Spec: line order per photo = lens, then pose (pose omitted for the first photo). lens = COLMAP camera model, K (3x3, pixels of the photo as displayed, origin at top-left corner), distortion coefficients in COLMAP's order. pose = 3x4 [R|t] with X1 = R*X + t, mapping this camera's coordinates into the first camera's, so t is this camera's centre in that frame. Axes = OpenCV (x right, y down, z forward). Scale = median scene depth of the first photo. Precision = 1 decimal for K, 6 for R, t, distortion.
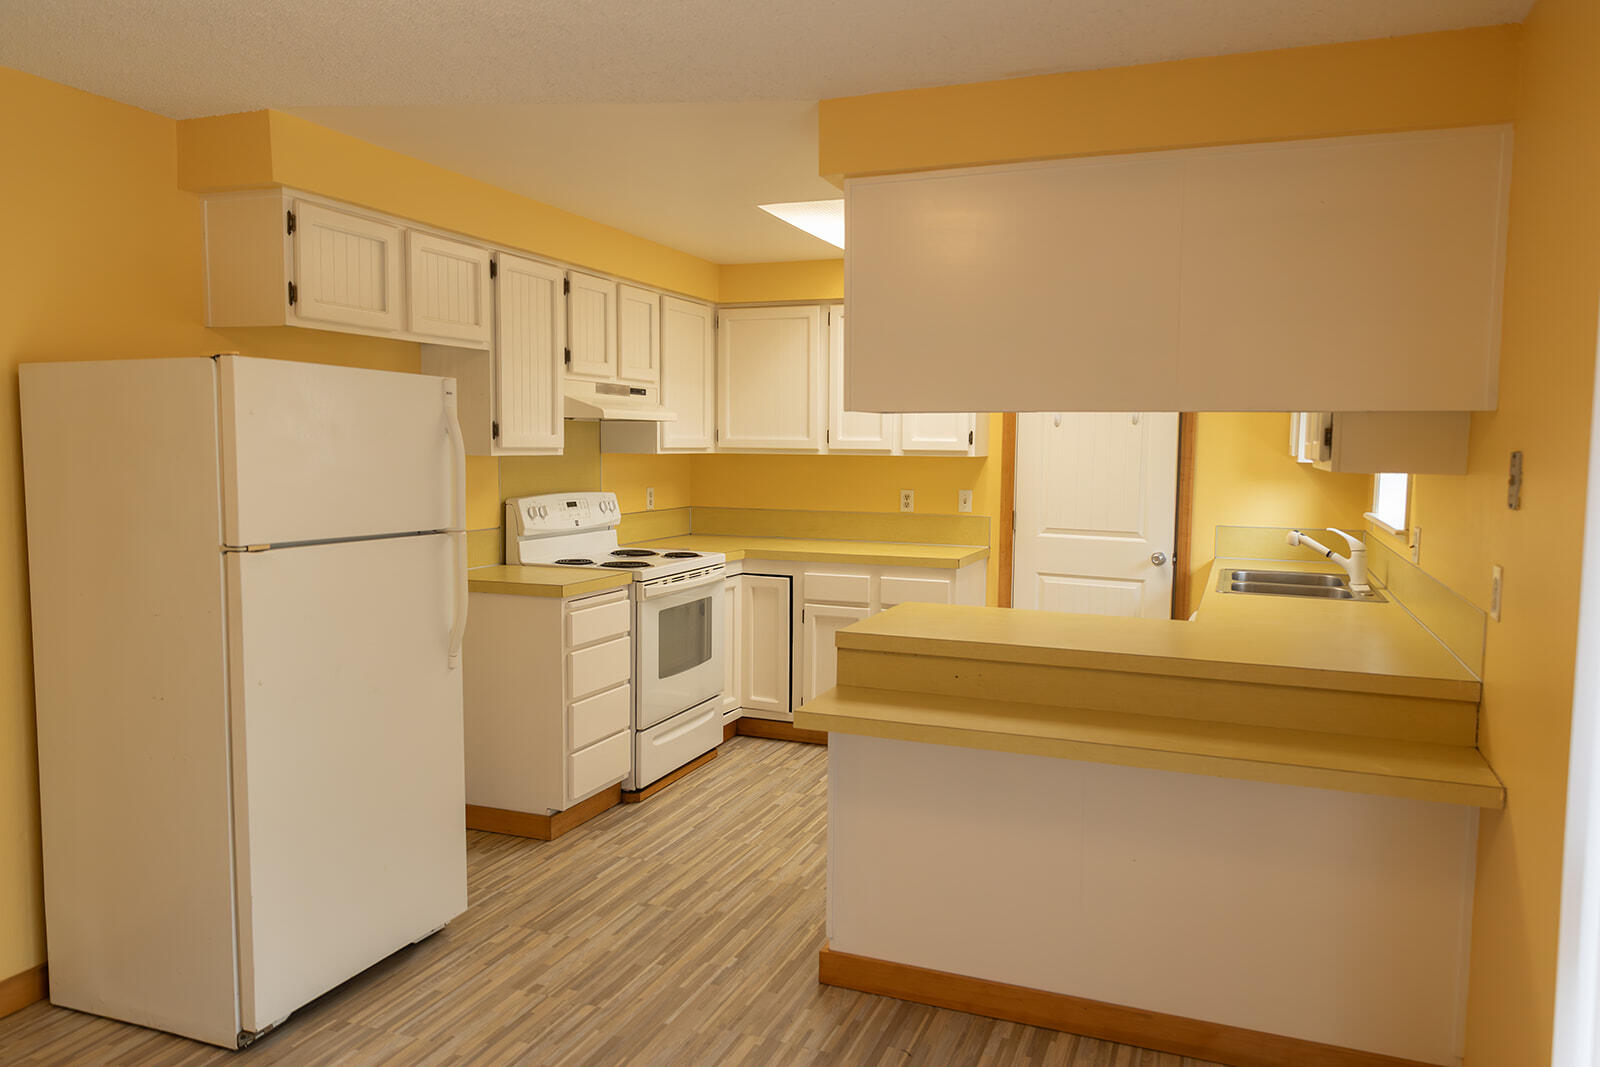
lens RADIAL K [[1112.7, 0, 800.0], [0, 1112.7, 533.5], [0, 0, 1]] dist [0.005365, 0.002835]
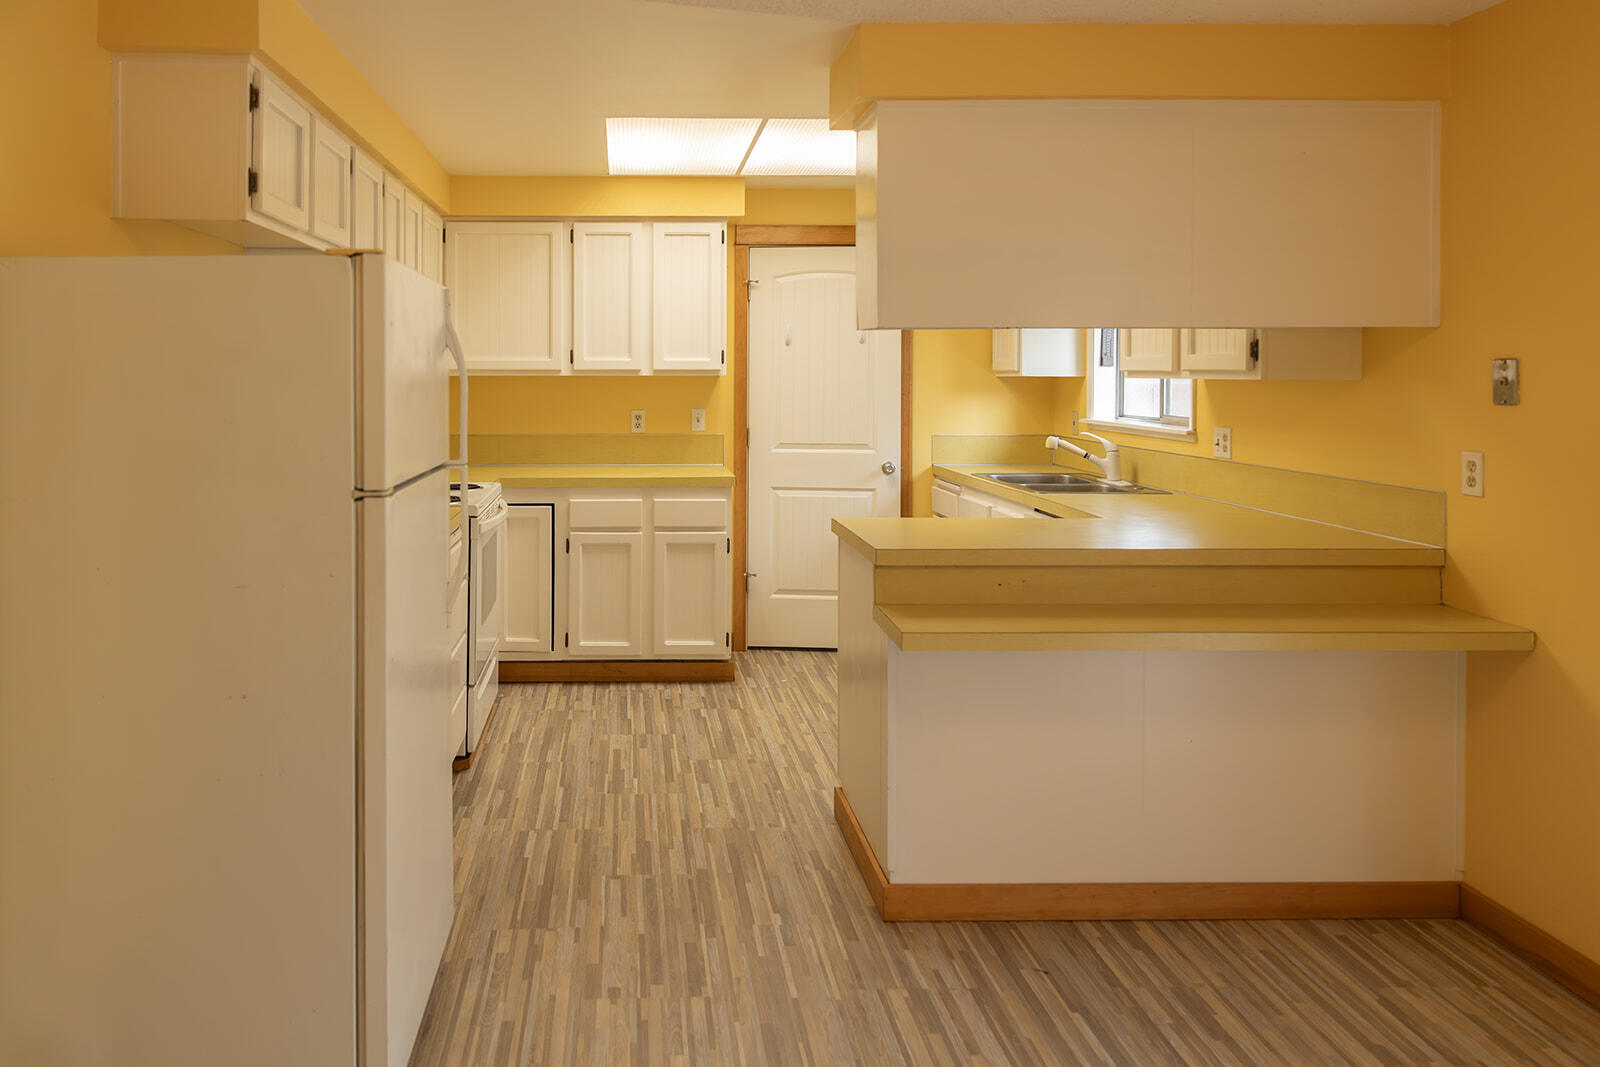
lens RADIAL K [[1102.2, 0, 798.4], [0, 1102.2, 361.5], [0, 0, 1]] dist [0.004528, 0.003309]
pose [[0.924735, -0.008576, 0.380514, -0.311236], [0.040518, 0.996283, -0.076014, -0.004632], [-0.378448, 0.085711, 0.921646, 0.087424]]
